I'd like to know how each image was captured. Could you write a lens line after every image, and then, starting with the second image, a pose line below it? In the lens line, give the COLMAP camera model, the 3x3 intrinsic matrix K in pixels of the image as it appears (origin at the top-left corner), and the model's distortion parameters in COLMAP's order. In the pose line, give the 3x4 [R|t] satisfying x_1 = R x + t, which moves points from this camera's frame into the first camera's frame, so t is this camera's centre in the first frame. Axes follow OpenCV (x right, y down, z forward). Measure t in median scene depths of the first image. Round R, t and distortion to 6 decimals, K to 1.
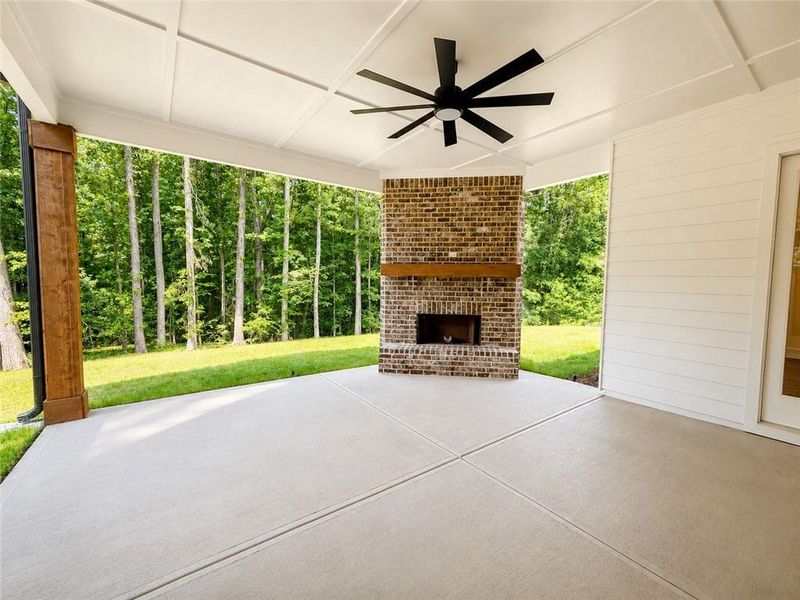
lens RADIAL K [[353.1, 0, 402.0], [0, 353.1, 304.8], [0, 0, 1]] dist [0.001245, 0.000191]
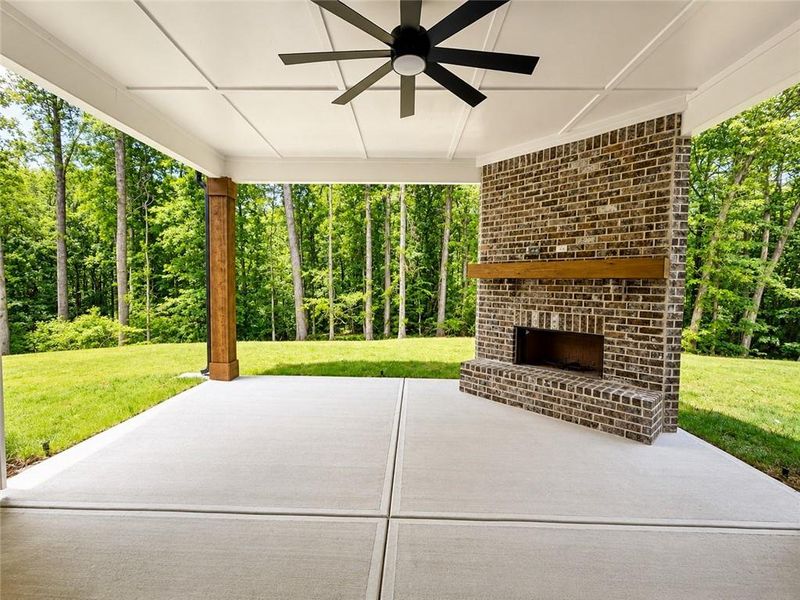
lens RADIAL K [[345.8, 0, 400.0], [0, 345.8, 300.0], [0, 0, 1]] dist [-0.000217, 0.000144]
pose [[0.776677, 0.028101, -0.629272, 0.340114], [-0.047532, 0.998771, -0.014065, -0.009896], [0.628103, 0.040835, 0.777058, 0.238015]]
